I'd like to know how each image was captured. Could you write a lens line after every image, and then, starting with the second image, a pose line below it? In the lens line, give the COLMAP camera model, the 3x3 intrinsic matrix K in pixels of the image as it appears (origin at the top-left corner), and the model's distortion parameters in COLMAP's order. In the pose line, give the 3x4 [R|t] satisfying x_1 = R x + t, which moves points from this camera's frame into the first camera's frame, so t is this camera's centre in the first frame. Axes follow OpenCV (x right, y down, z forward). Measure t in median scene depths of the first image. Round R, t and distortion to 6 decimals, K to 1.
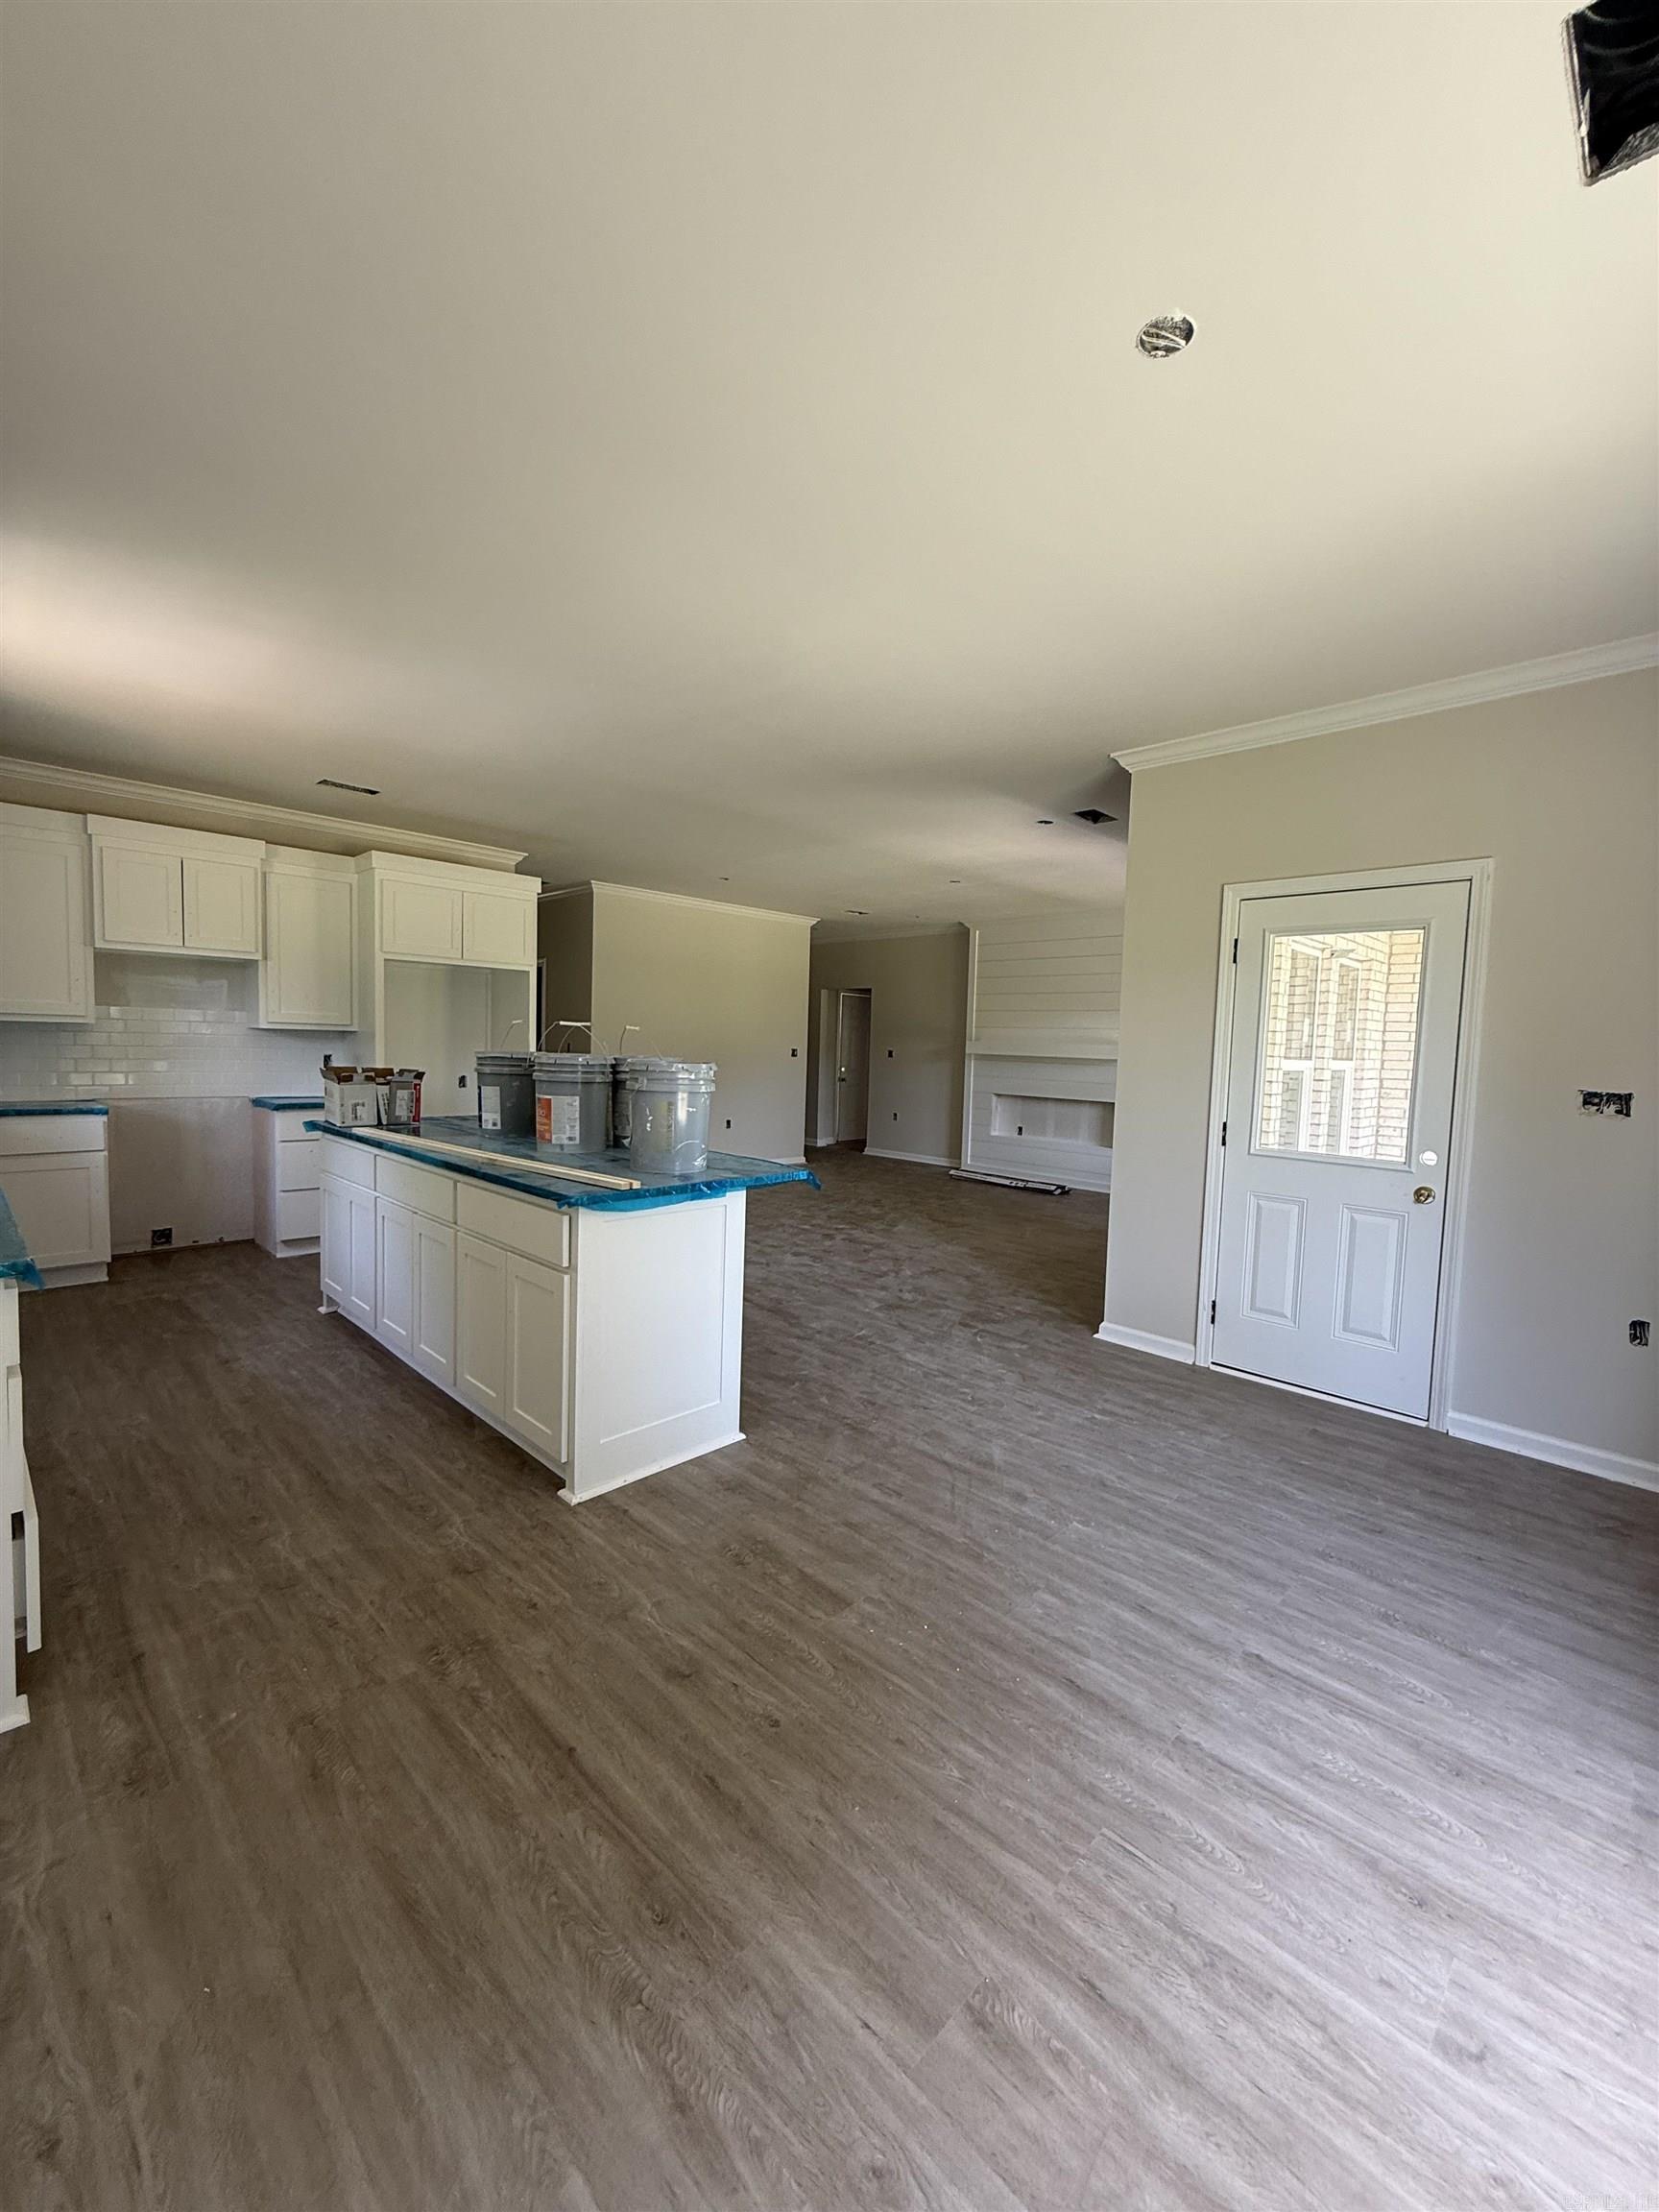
lens RADIAL K [[885.7, 0, 829.5], [0, 885.7, 1106.0], [0, 0, 1]] dist [0.001093, 0.000076]
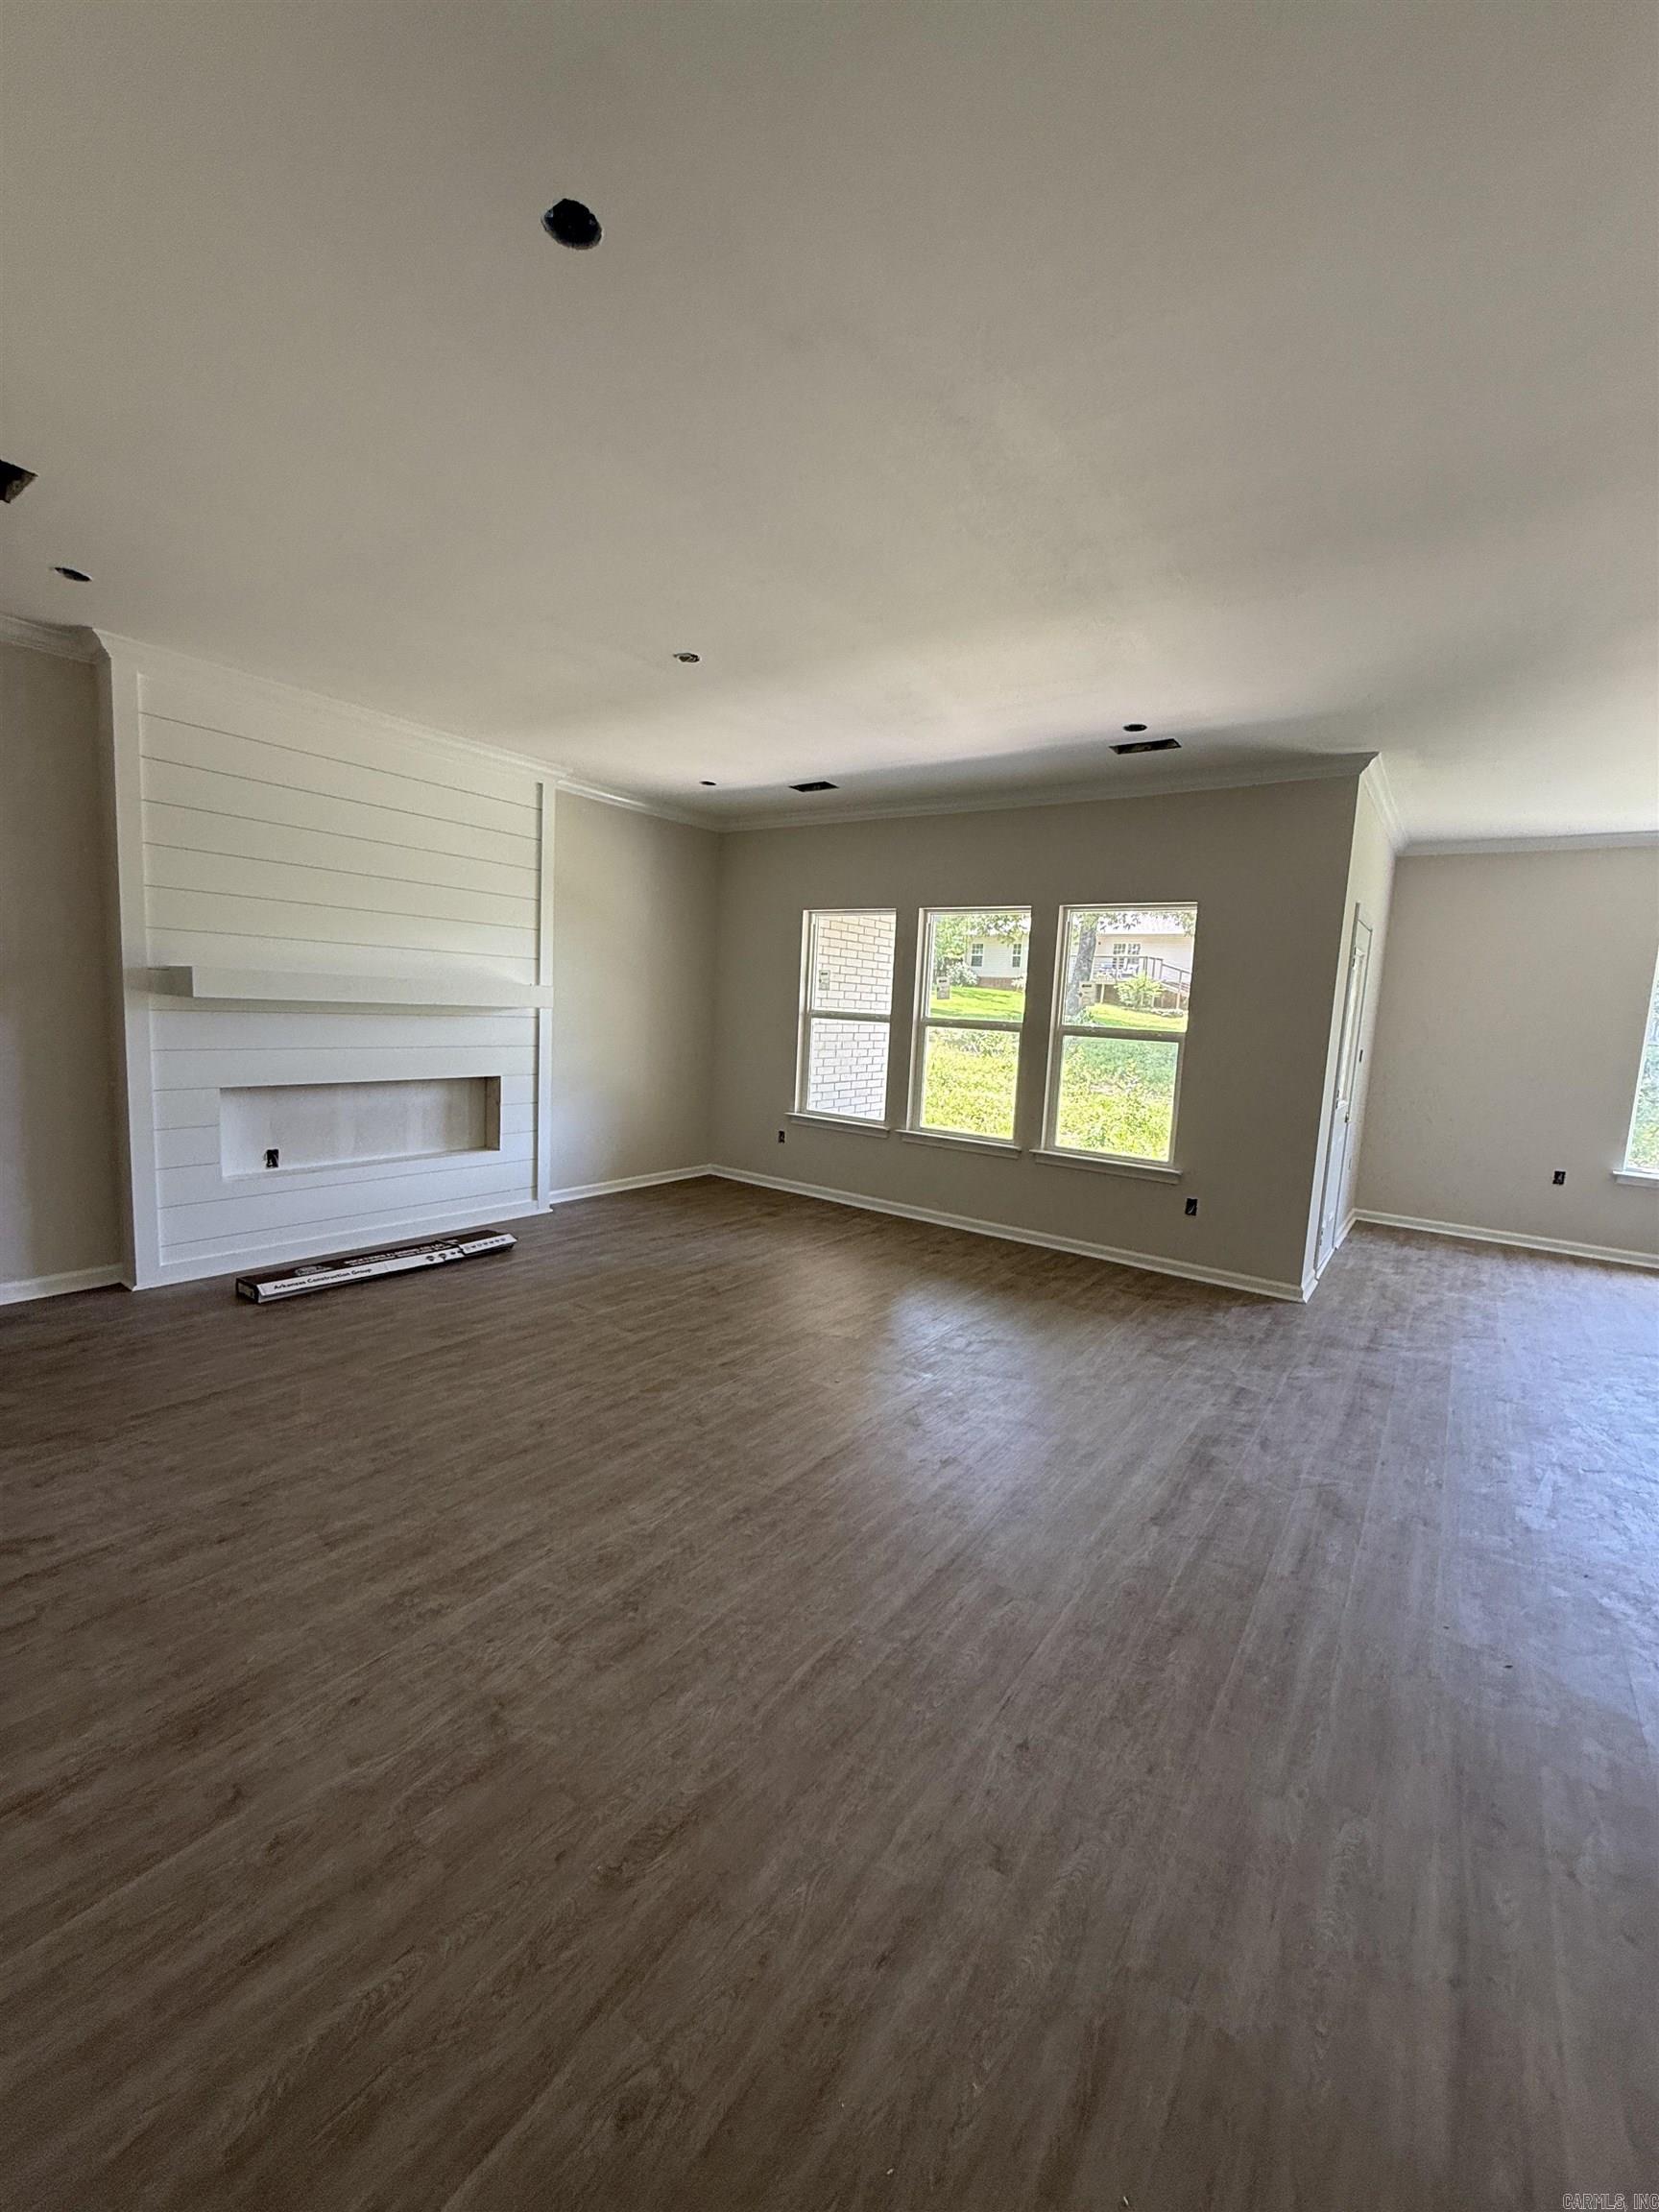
lens RADIAL K [[885.7, 0, 829.5], [0, 885.7, 1106.0], [0, 0, 1]] dist [0.001093, 0.000076]
pose [[-0.154537, -0.154556, 0.975823, -0.568560], [0.012499, 0.987303, 0.158354, -0.140263], [-0.987908, 0.036668, -0.150643, 1.564563]]
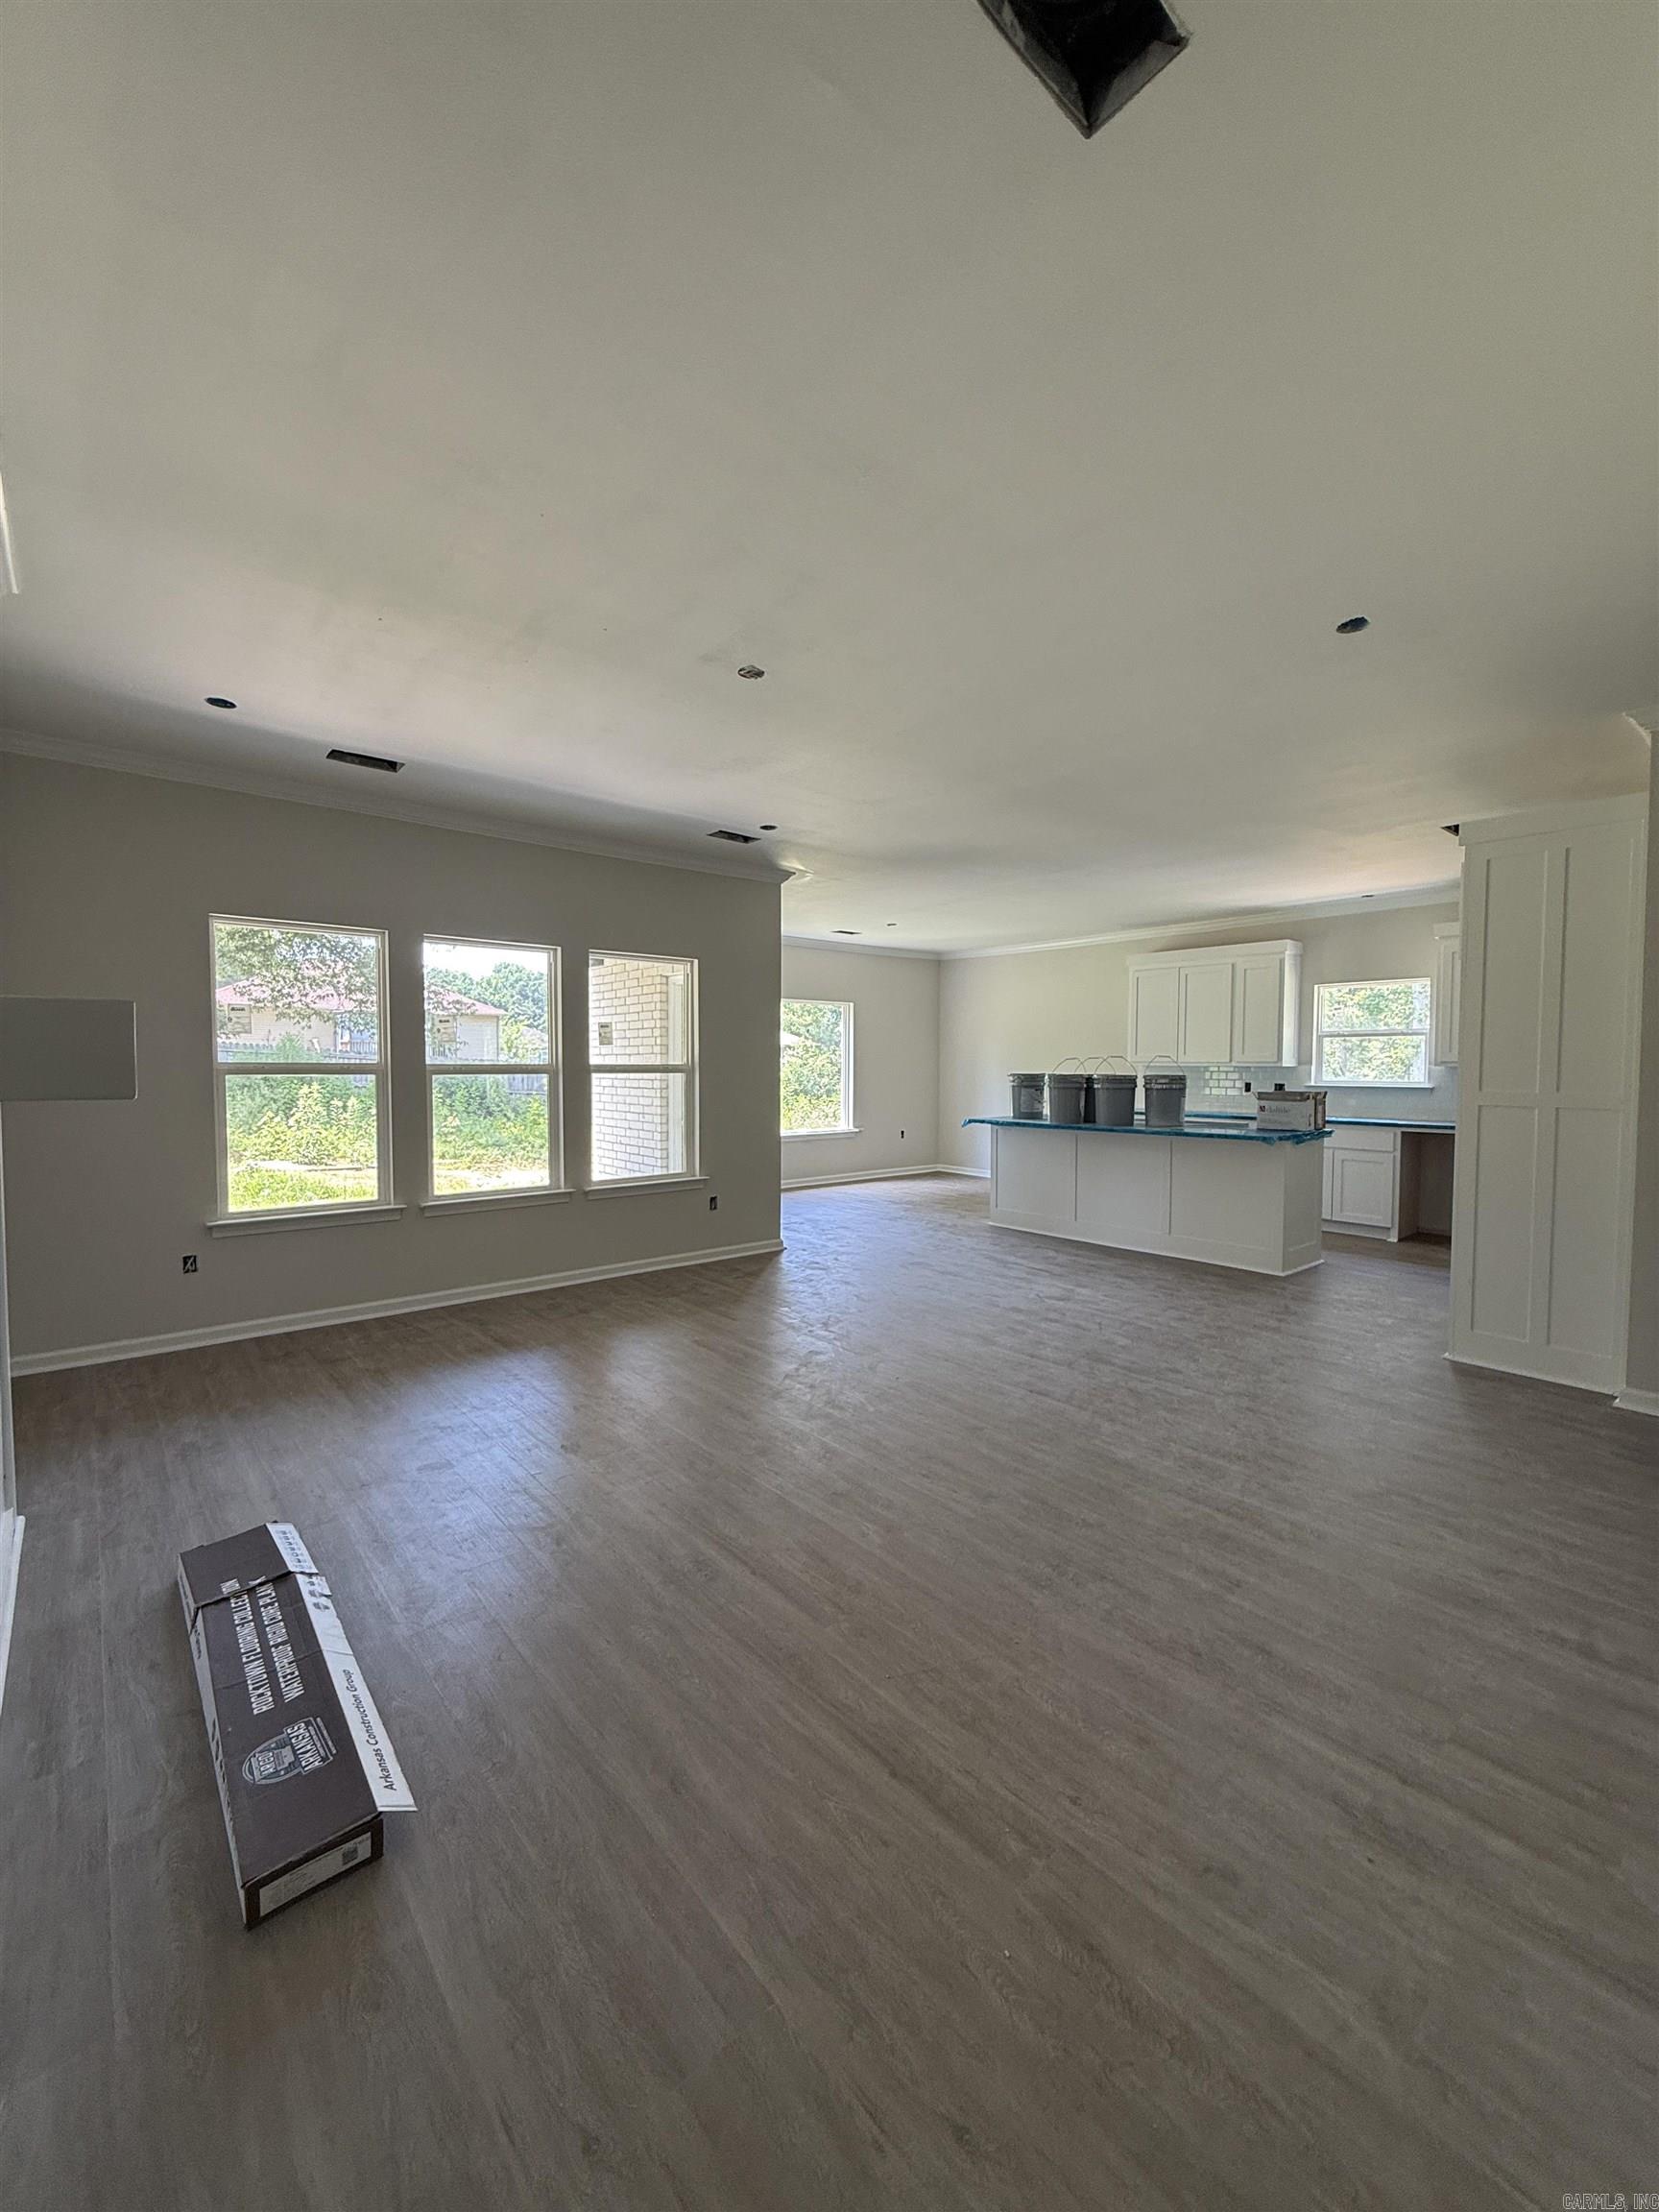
lens RADIAL K [[885.7, 0, 829.5], [0, 885.7, 1106.0], [0, 0, 1]] dist [0.001093, 0.000076]
pose [[-0.996831, -0.035438, 0.071217, 0.108309], [-0.026894, 0.992703, 0.117544, -0.150499], [-0.074863, 0.115256, -0.990511, 2.246736]]
